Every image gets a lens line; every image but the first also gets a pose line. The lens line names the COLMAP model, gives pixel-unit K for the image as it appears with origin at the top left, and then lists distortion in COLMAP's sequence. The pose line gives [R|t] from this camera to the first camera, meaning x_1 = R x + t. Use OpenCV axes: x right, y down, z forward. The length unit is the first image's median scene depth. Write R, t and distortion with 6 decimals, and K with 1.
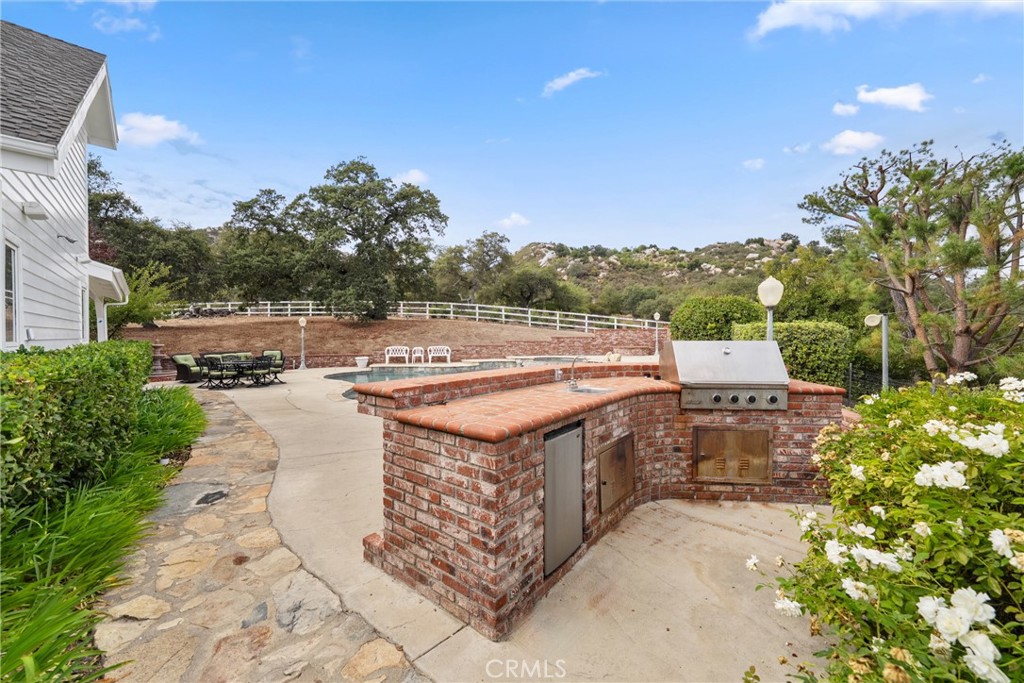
lens RADIAL K [[375.2, 0, 512.1], [0, 375.2, 339.8], [0, 0, 1]] dist [0.001675, -0.000082]
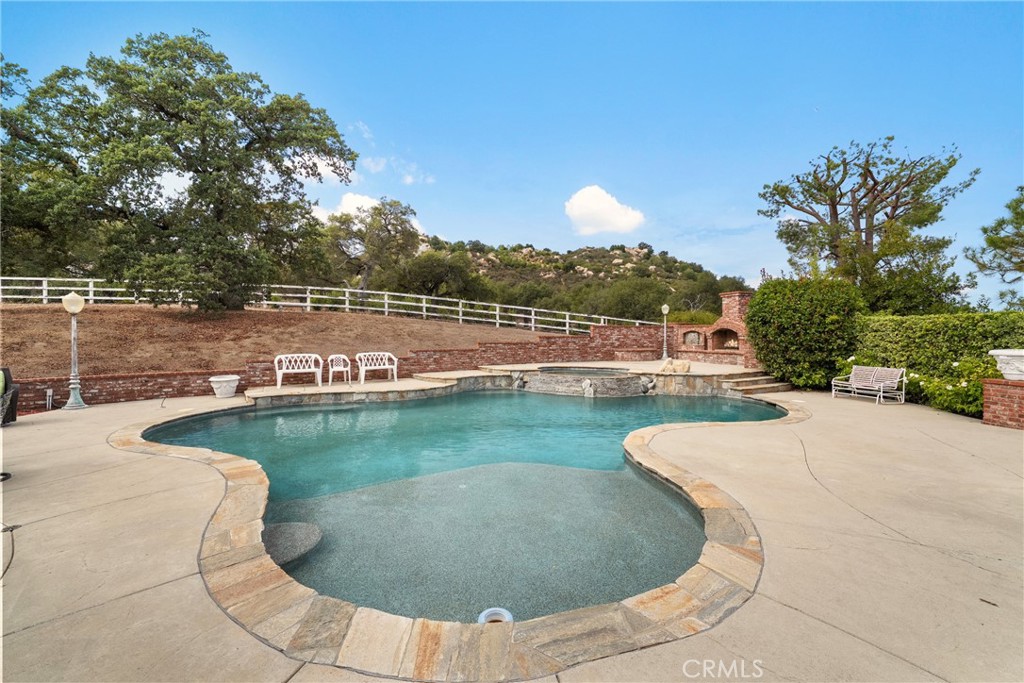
lens RADIAL K [[403.2, 0, 511.0], [0, 403.2, 342.5], [0, 0, 1]] dist [-0.000432, 0.000483]
pose [[0.950573, -0.006830, 0.310425, -0.110735], [0.005733, 0.999974, 0.004444, 0.000149], [-0.310447, -0.002445, 0.950587, 0.199222]]
